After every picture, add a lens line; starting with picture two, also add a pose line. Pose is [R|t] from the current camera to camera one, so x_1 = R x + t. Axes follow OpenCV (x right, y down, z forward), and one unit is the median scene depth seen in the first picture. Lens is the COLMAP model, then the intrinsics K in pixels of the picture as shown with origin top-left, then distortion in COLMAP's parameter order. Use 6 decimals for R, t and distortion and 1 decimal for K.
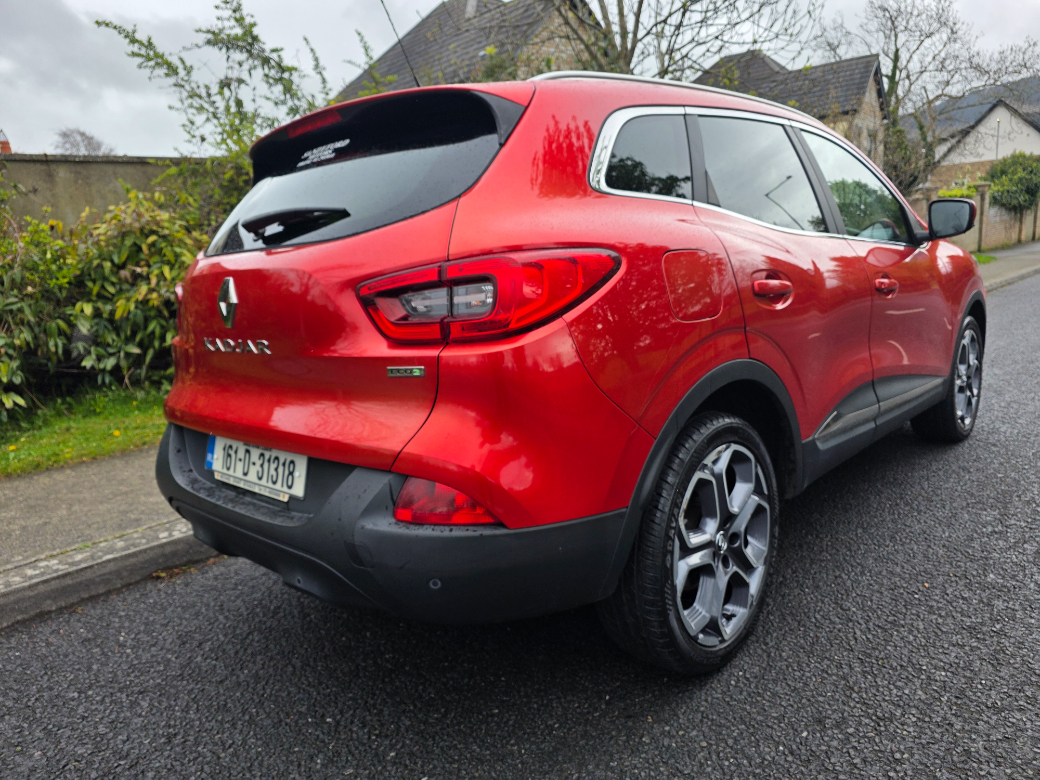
lens RADIAL K [[702.0, 0, 520.2], [0, 702.0, 391.9], [0, 0, 1]] dist [0.023777, -0.012785]
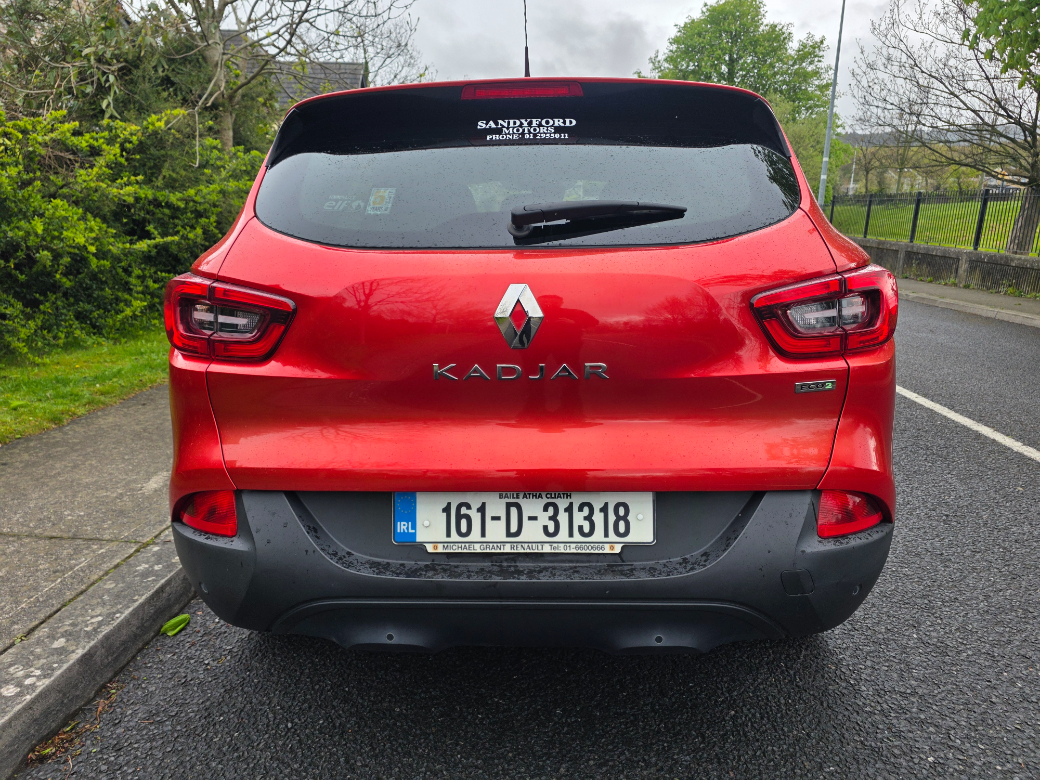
lens RADIAL K [[702.0, 0, 520.9], [0, 702.0, 389.6], [0, 0, 1]] dist [0.023777, -0.012785]
pose [[0.760916, -0.081977, 0.643652, -0.915955], [0.072344, 0.996520, 0.041394, -0.078079], [-0.644805, 0.015067, 0.764198, 0.421618]]
